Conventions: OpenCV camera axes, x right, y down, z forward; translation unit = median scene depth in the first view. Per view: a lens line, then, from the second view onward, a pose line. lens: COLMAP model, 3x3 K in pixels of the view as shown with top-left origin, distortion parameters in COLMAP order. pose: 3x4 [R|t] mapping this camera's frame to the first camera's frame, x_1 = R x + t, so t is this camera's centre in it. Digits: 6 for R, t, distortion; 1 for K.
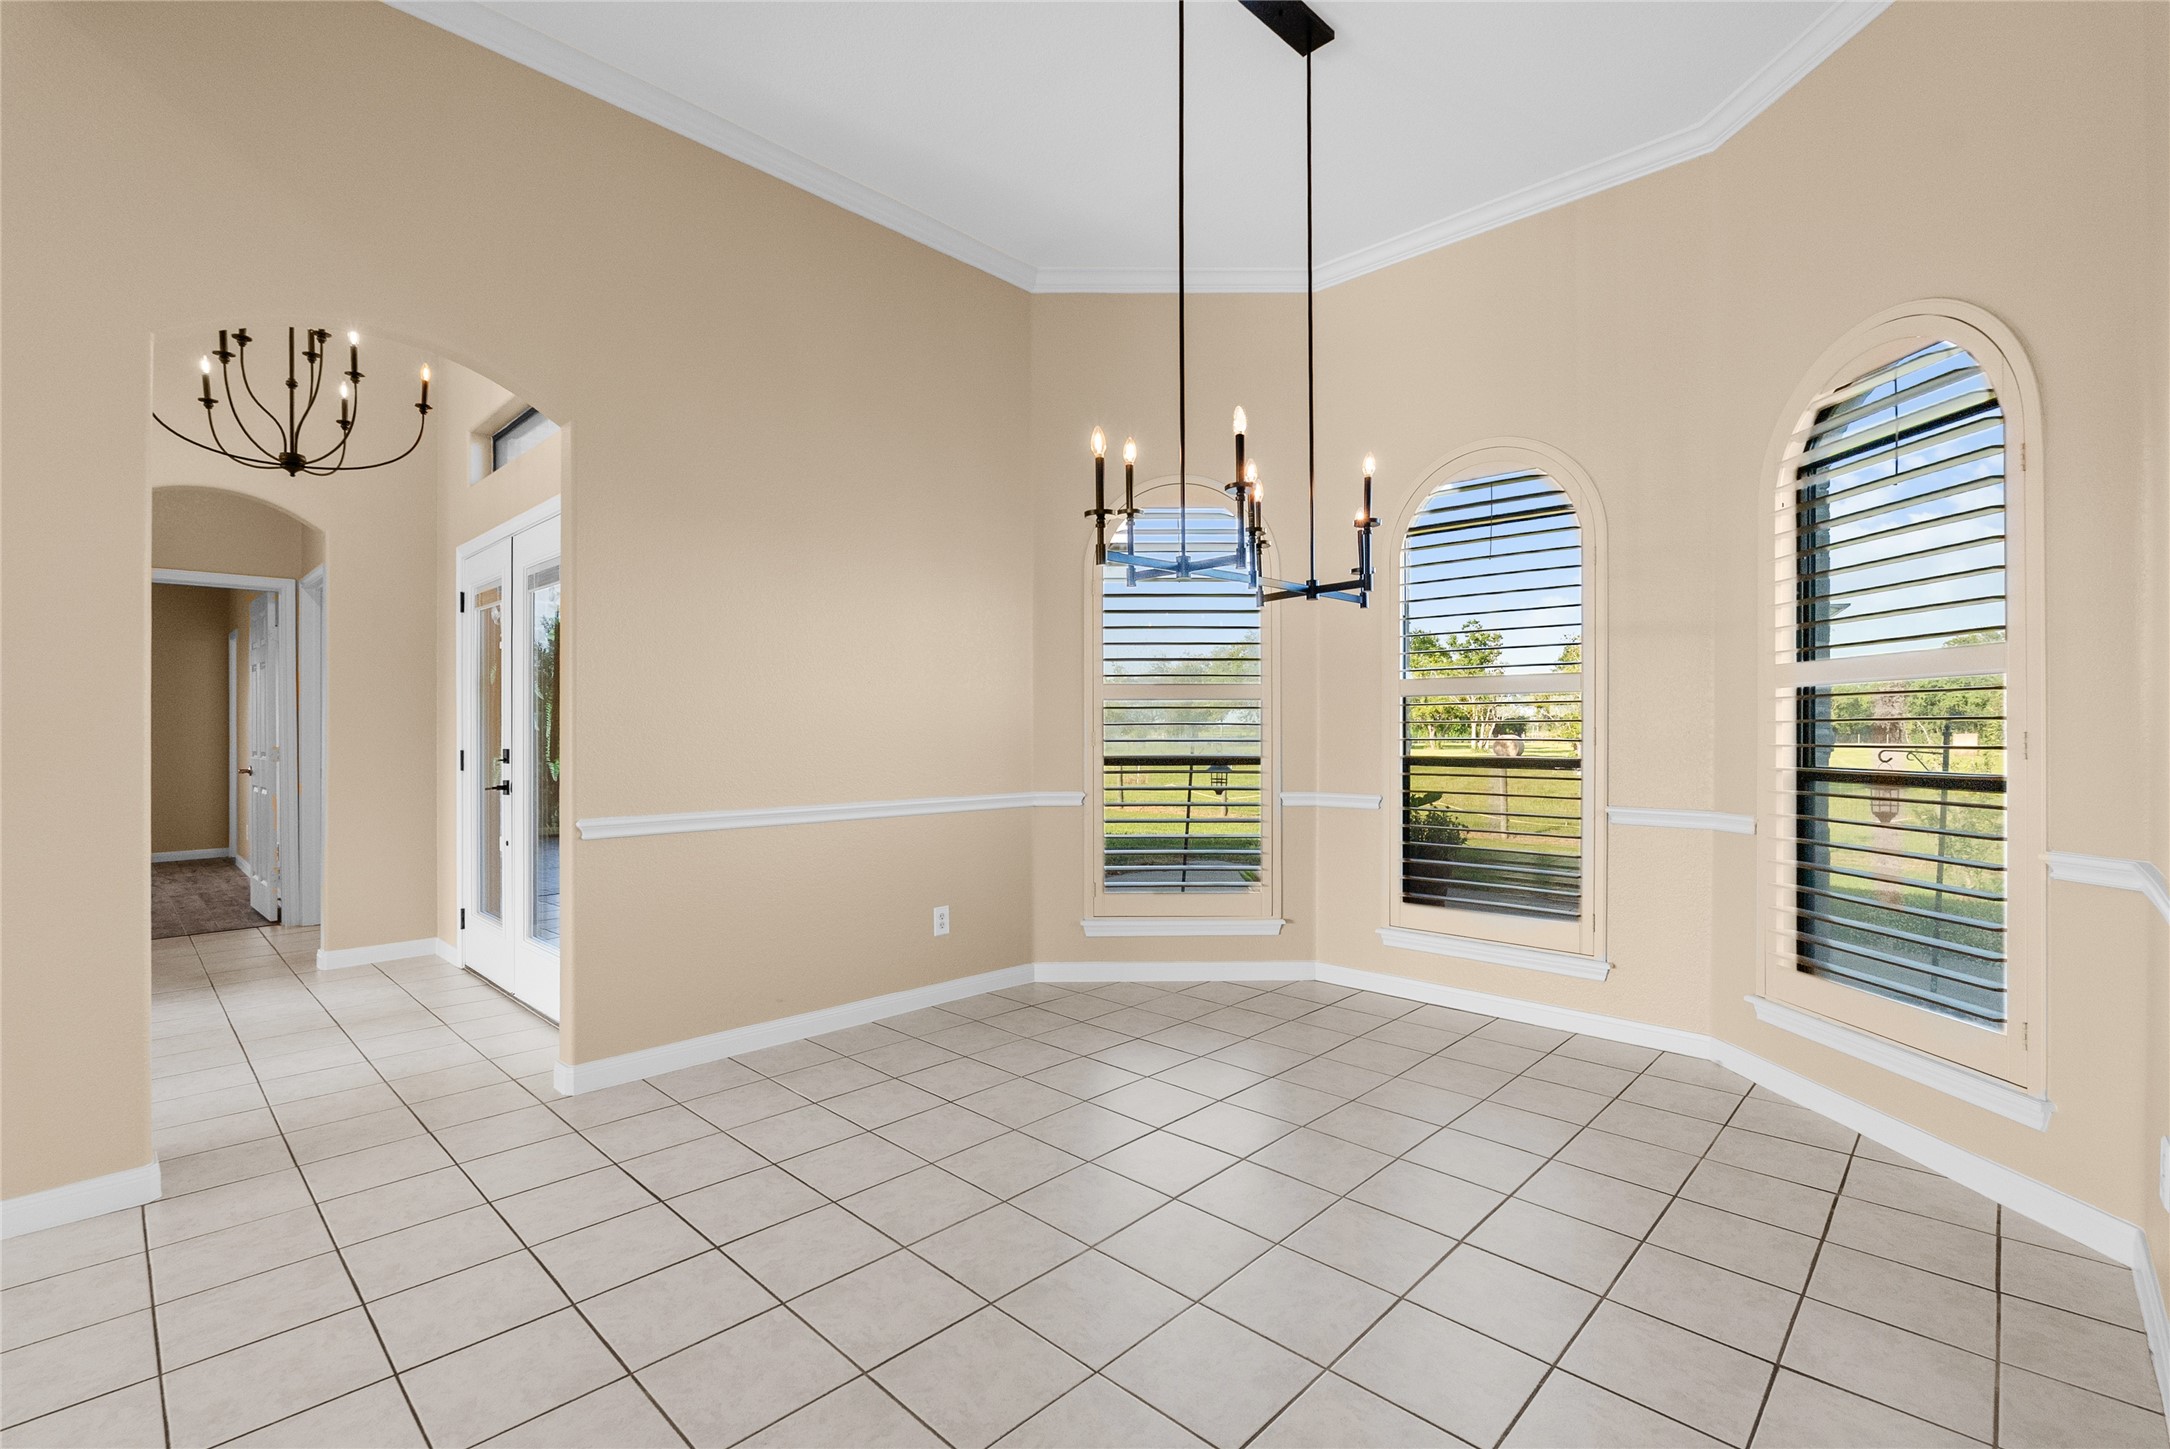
lens RADIAL K [[965.4, 0, 1087.5], [0, 965.4, 726.0], [0, 0, 1]] dist [-0.003377, -0.000224]
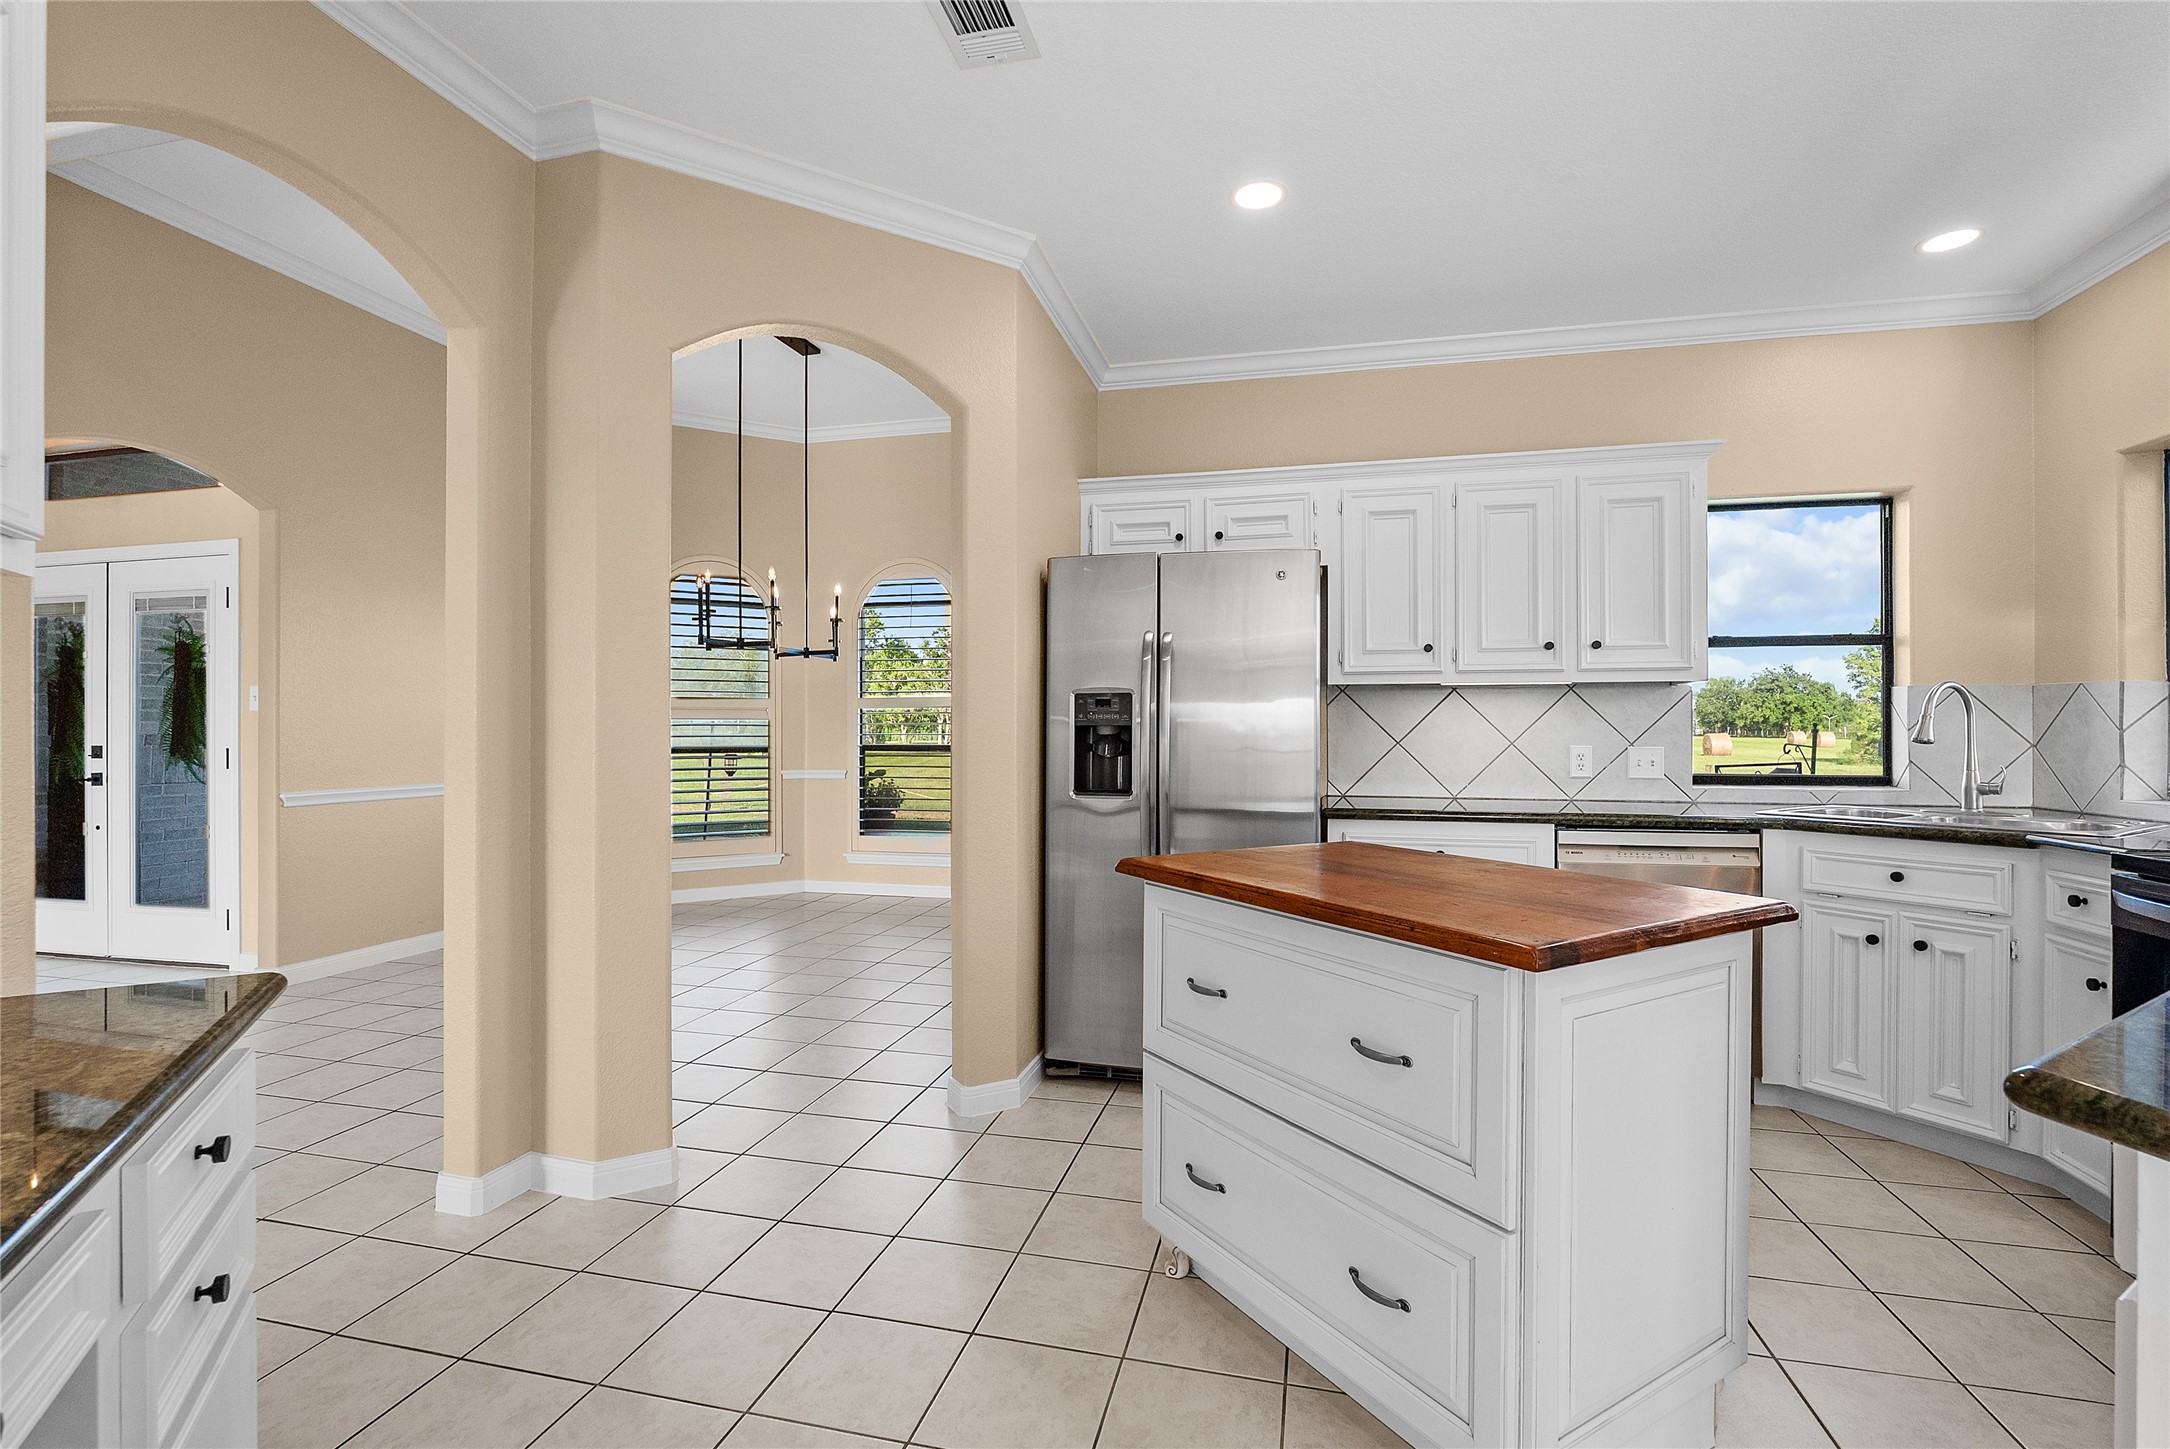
lens RADIAL K [[967.5, 0, 1090.9], [0, 967.5, 723.1], [0, 0, 1]] dist [-0.003758, -0.000046]
pose [[0.862268, 0.002624, 0.506445, -0.158010], [-0.003907, 0.999991, 0.001470, -0.009476], [-0.506437, -0.003246, 0.862271, -0.583983]]
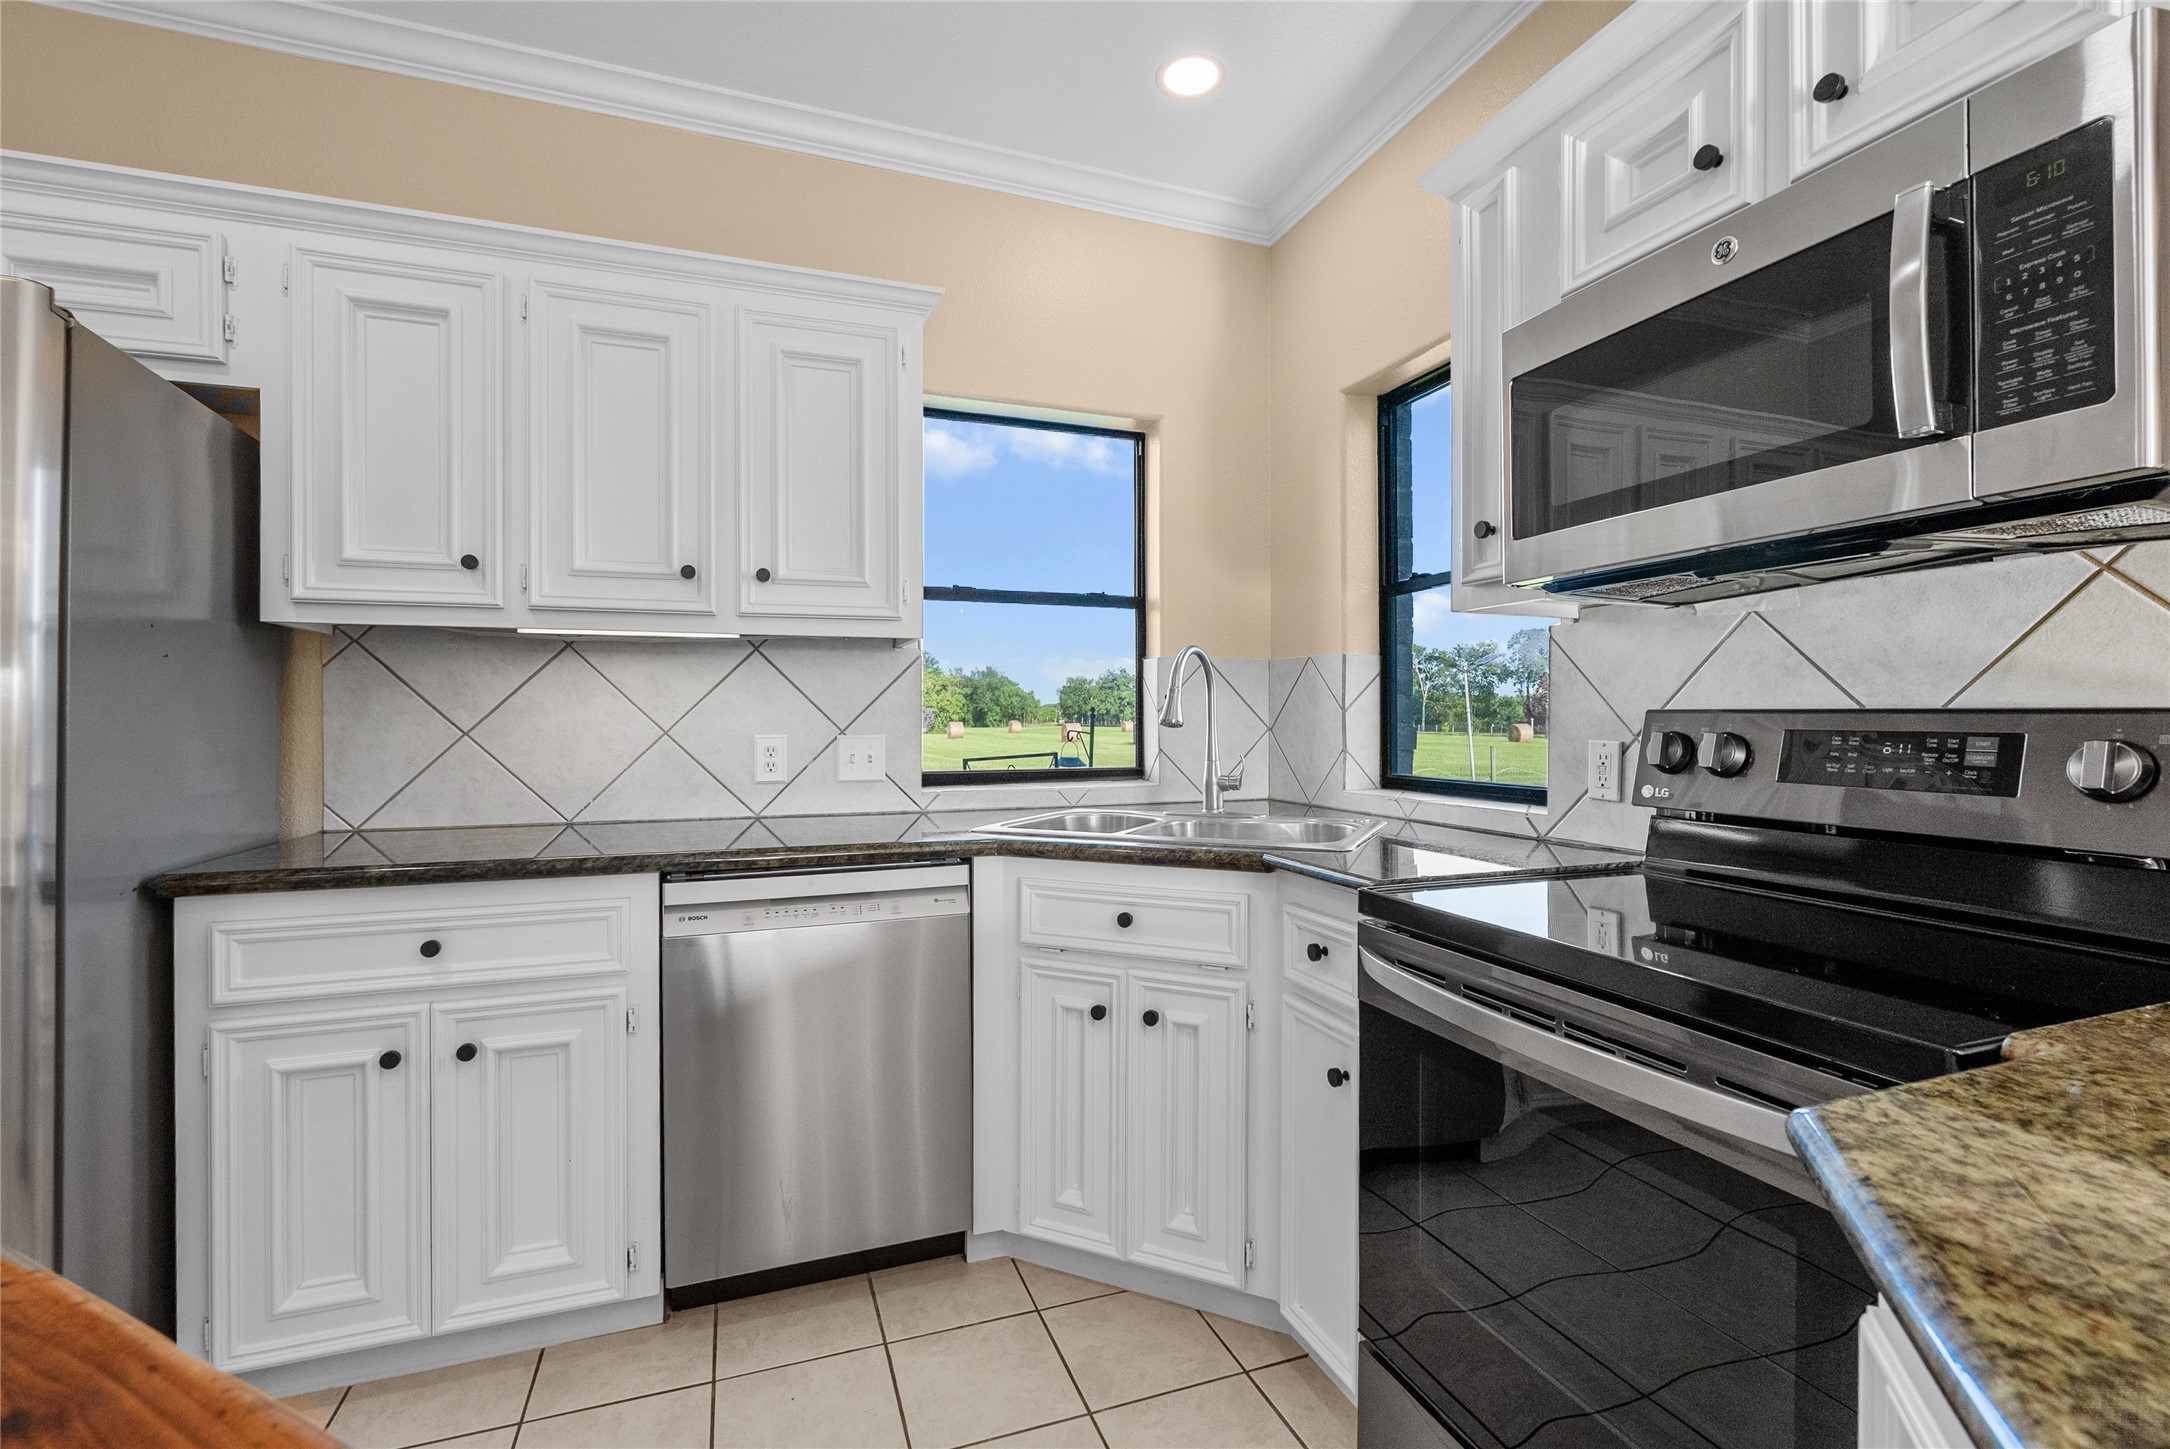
lens RADIAL K [[953.3, 0, 1083.0], [0, 953.3, 717.4], [0, 0, 1]] dist [-0.003001, -0.000016]
pose [[0.441432, -0.000417, 0.897295, 0.227235], [-0.003112, 0.999993, 0.001996, -0.001989], [-0.897289, -0.003674, 0.441428, -0.478237]]
